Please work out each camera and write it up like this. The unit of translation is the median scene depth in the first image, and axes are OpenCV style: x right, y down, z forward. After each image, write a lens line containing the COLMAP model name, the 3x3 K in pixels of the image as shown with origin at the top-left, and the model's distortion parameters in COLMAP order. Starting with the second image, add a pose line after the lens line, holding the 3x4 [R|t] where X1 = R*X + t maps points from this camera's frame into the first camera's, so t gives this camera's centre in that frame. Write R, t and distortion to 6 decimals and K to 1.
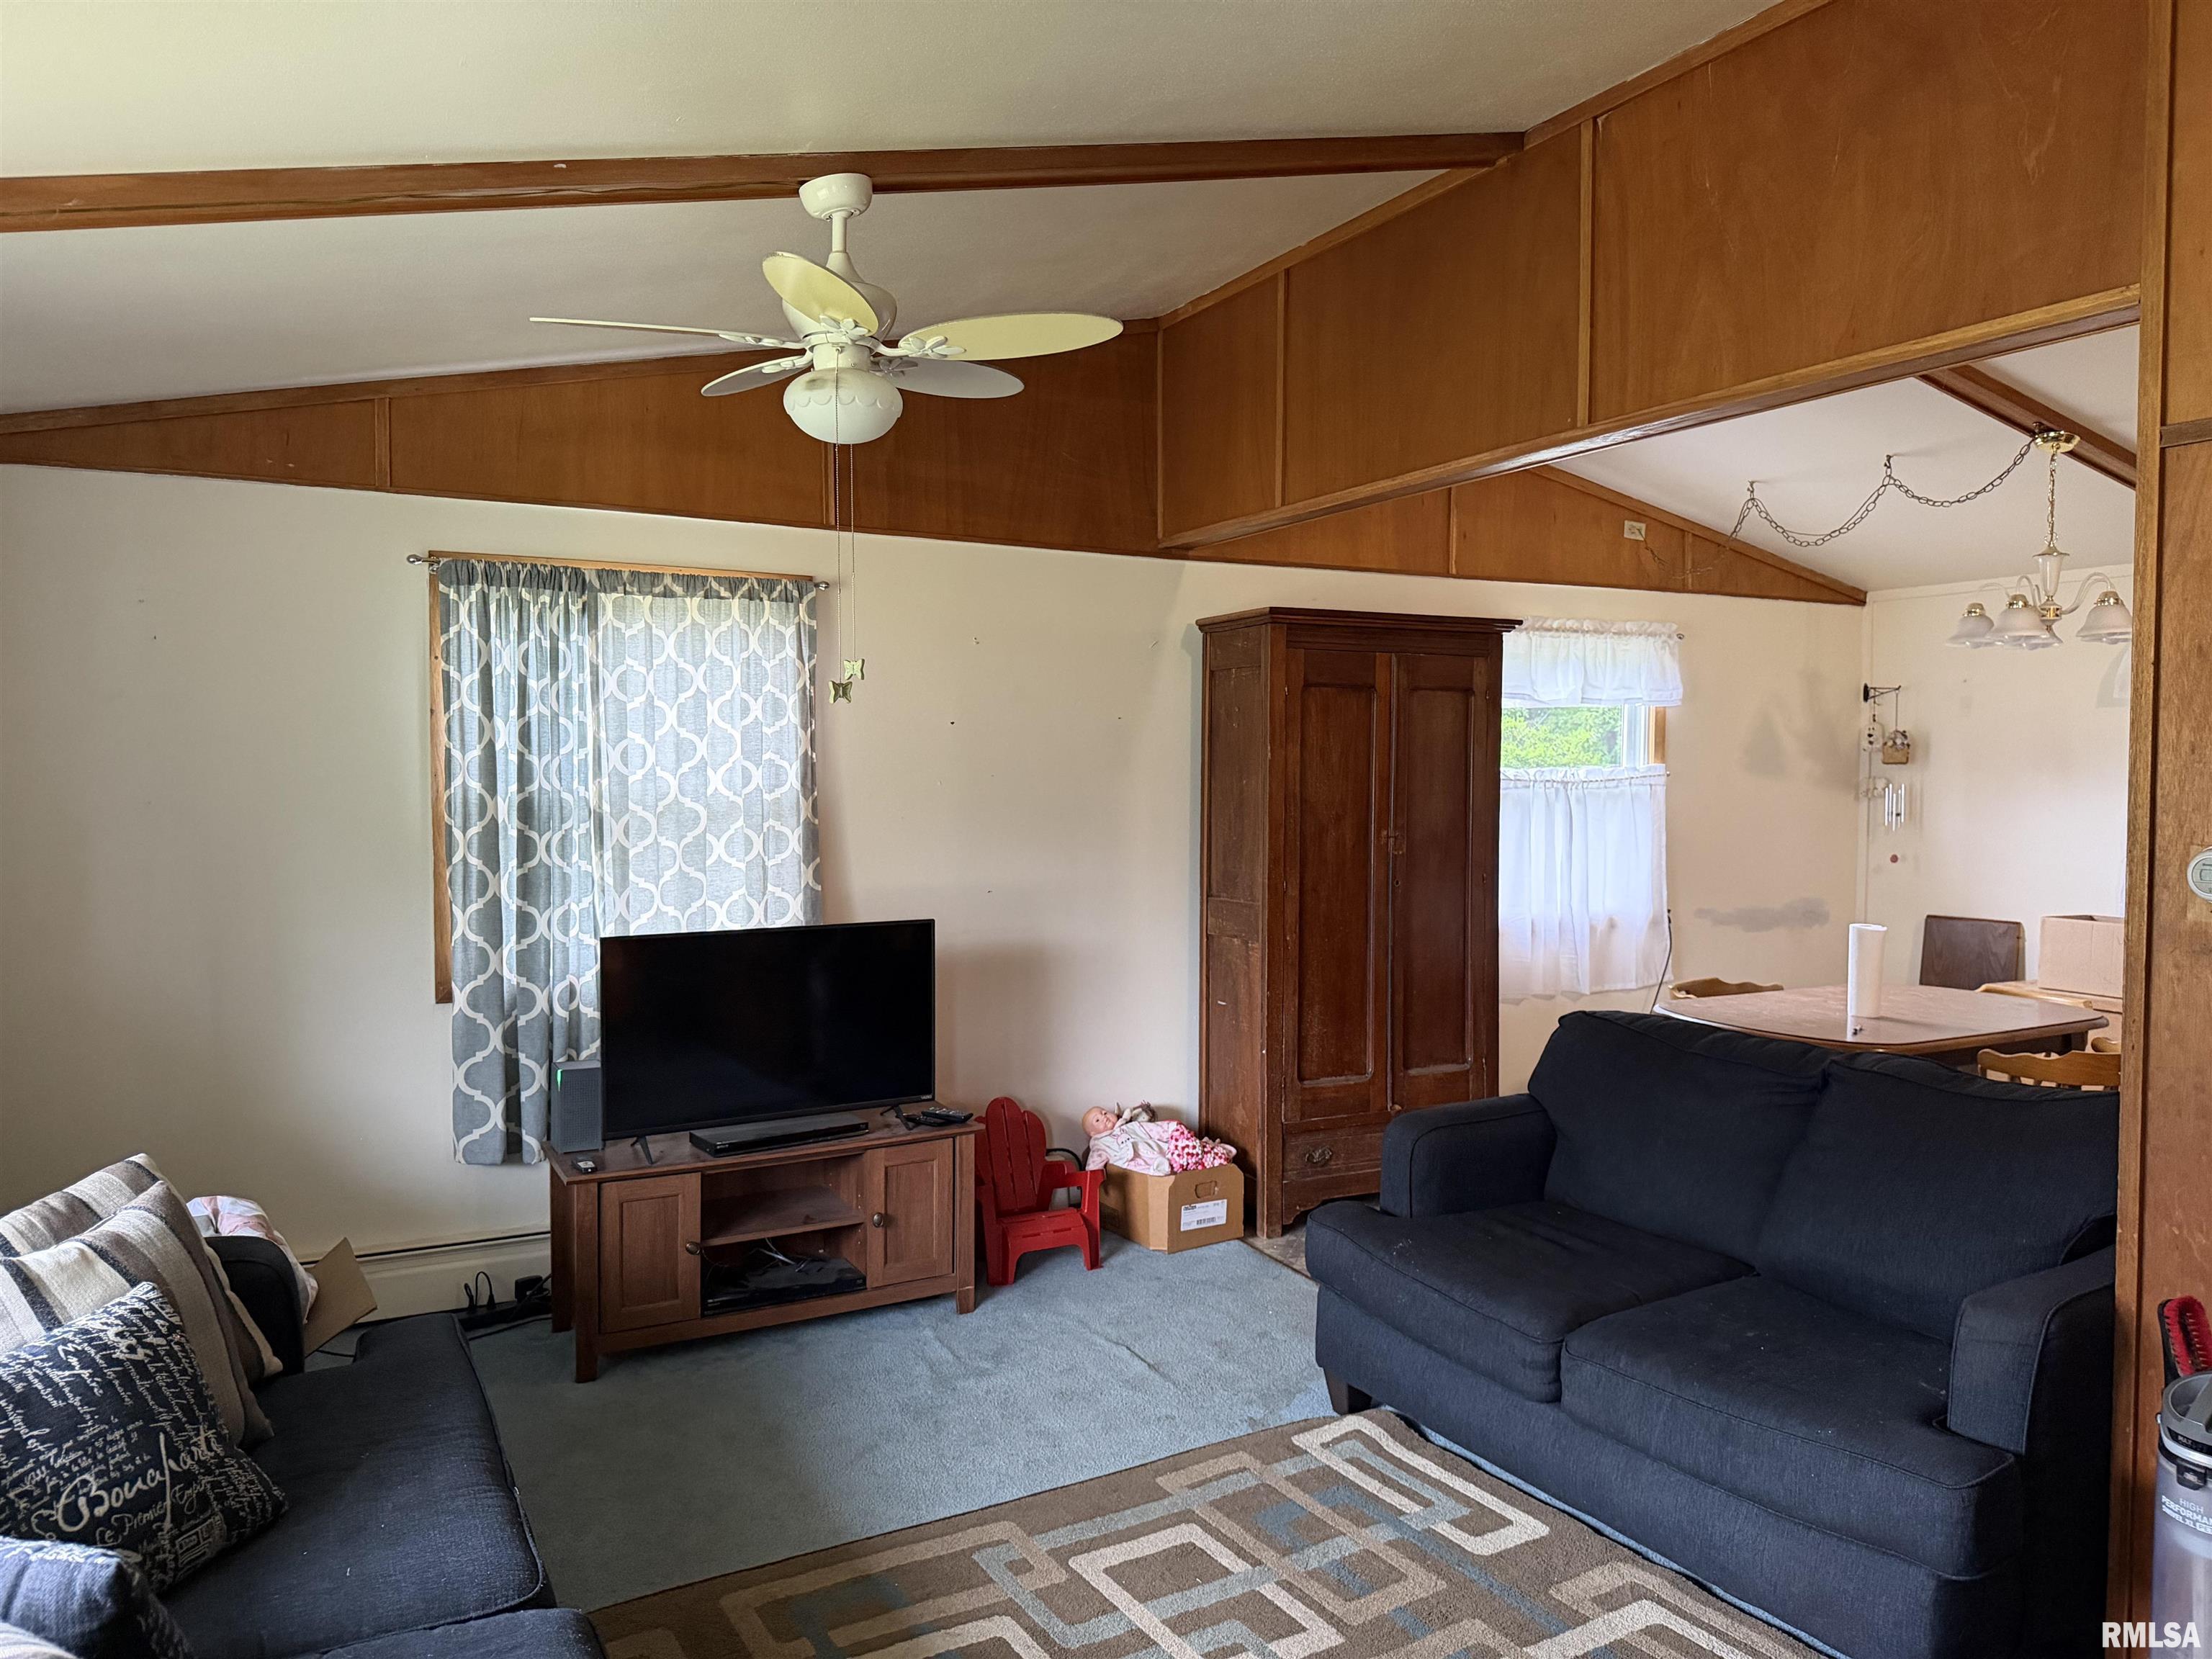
lens RADIAL K [[1596.4, 0, 1106.0], [0, 1596.4, 829.5], [0, 0, 1]] dist [0.141528, -0.144929]
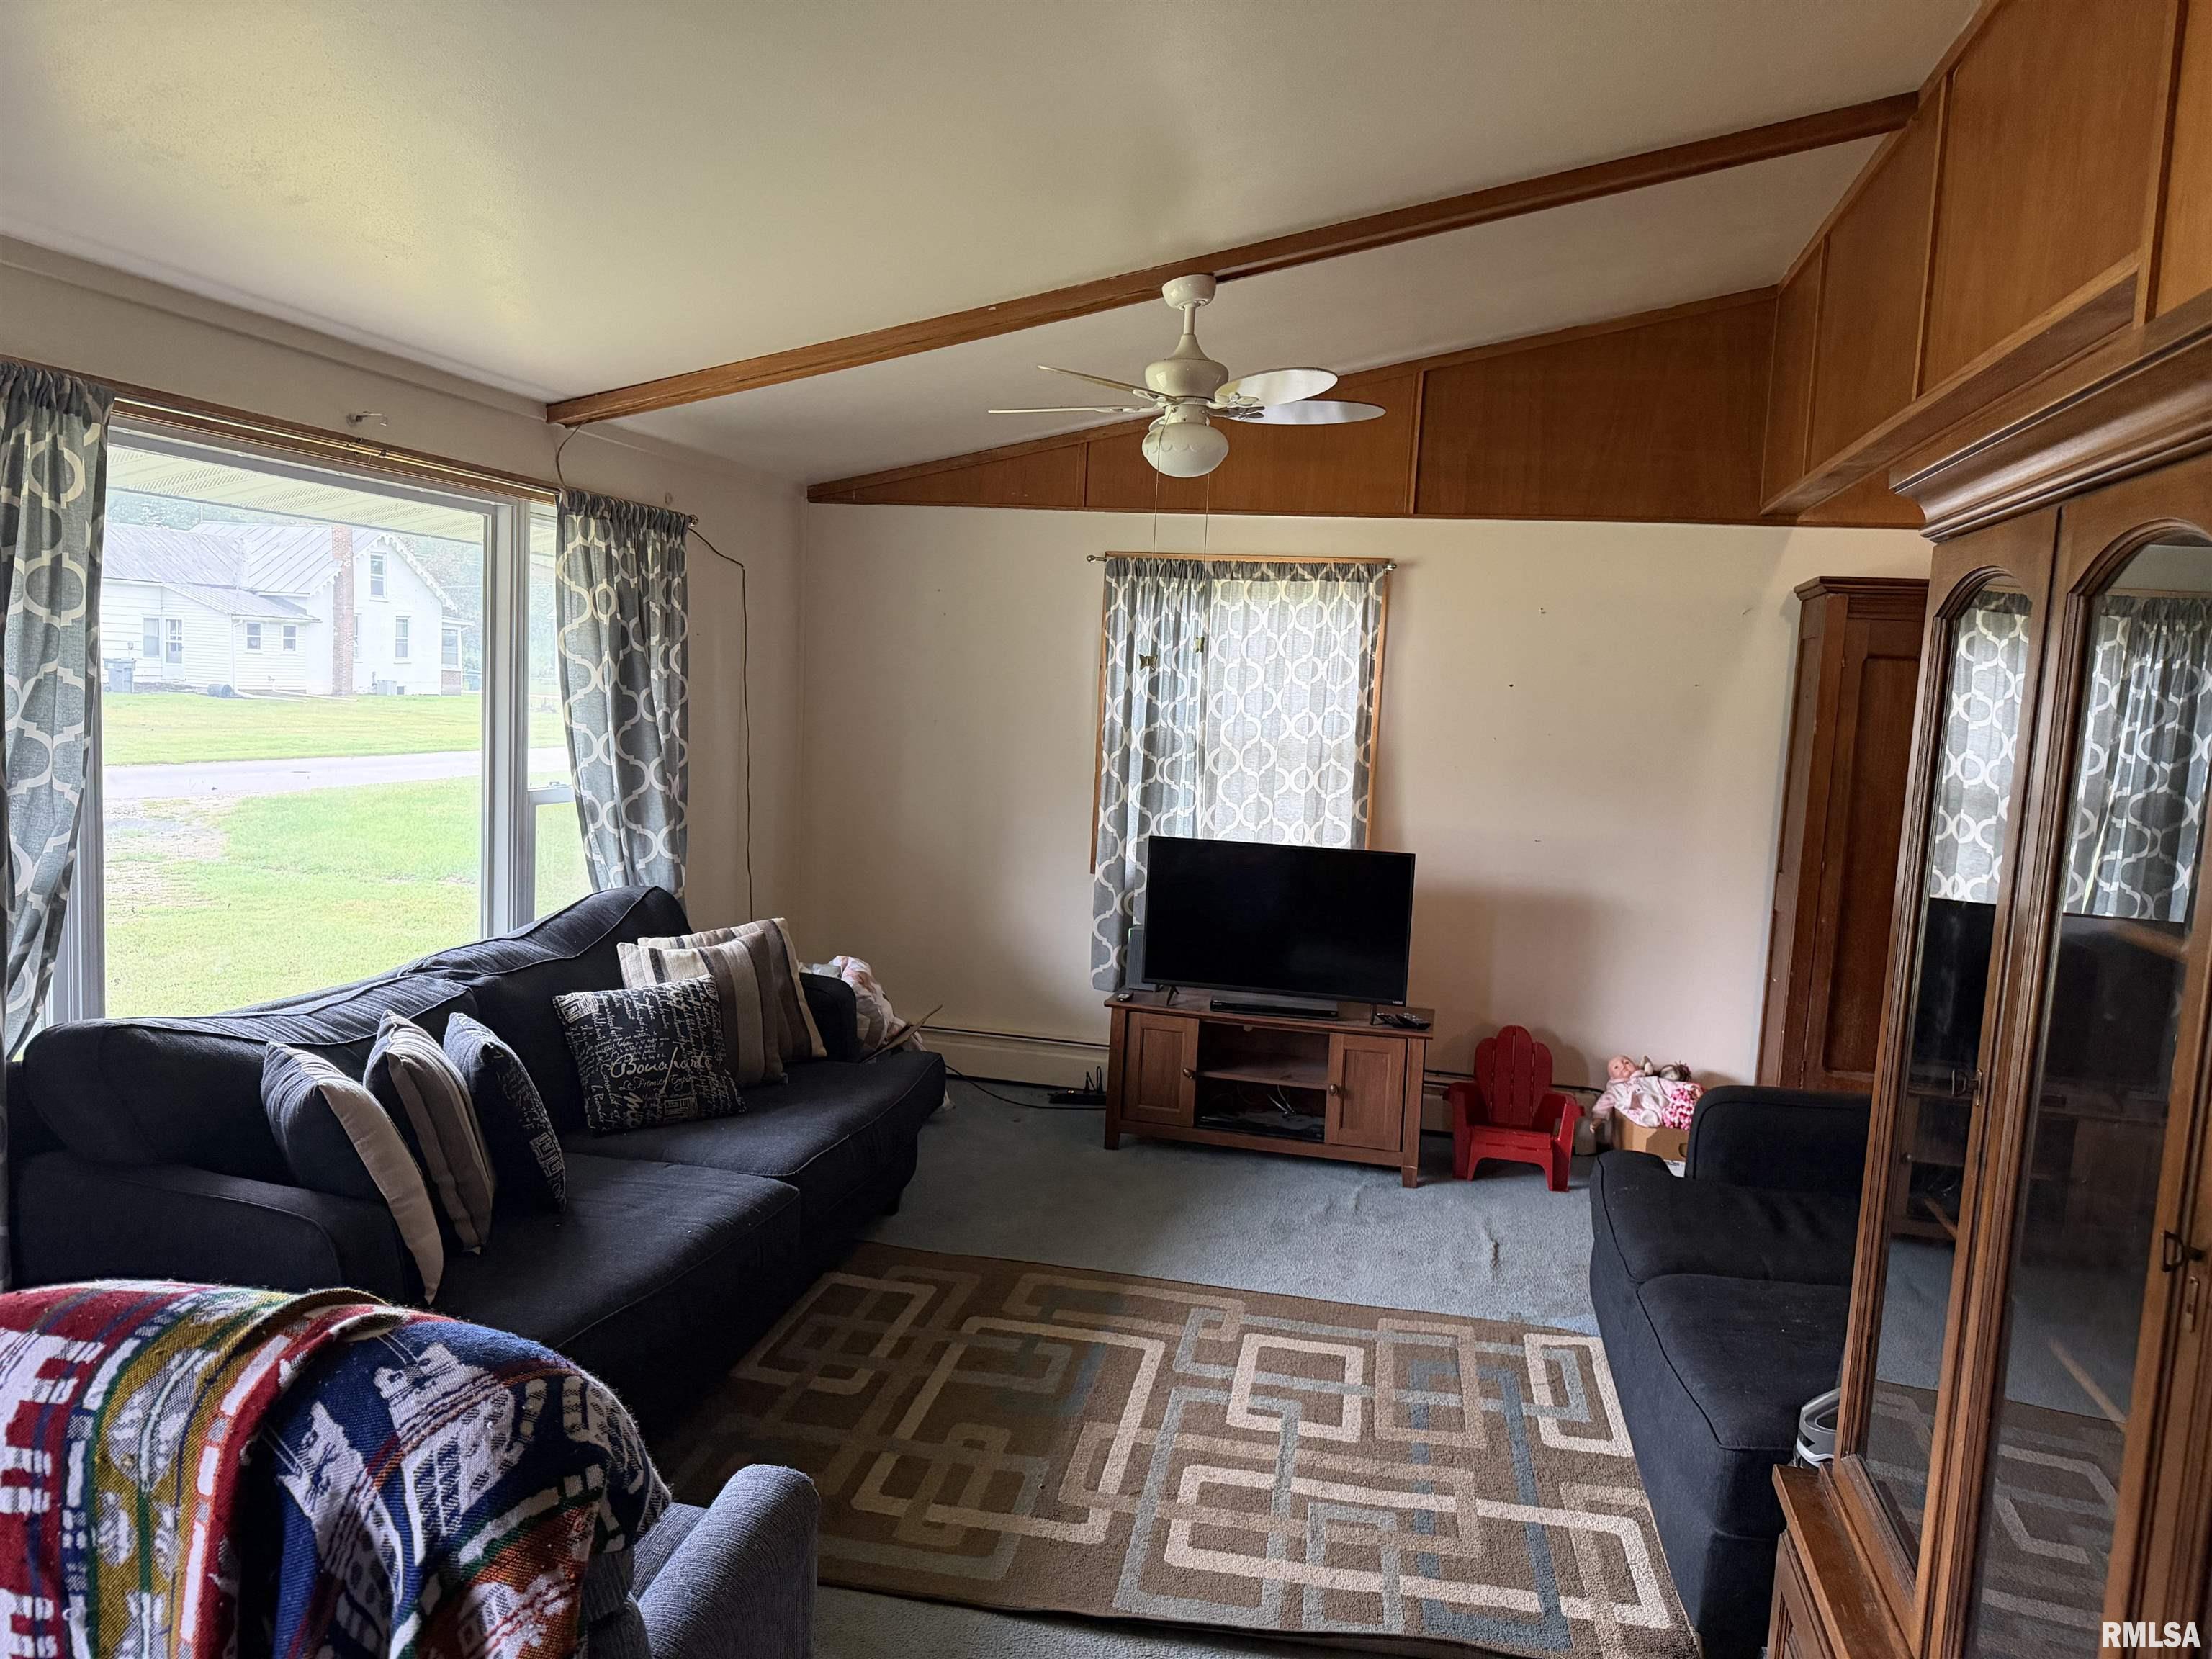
lens RADIAL K [[1596.4, 0, 1106.0], [0, 1596.4, 829.5], [0, 0, 1]] dist [0.141528, -0.144929]
pose [[0.741194, 0.095811, -0.664419, 0.523313], [-0.073993, 0.995392, 0.060995, -0.017021], [0.667201, 0.003953, 0.744867, -0.028306]]
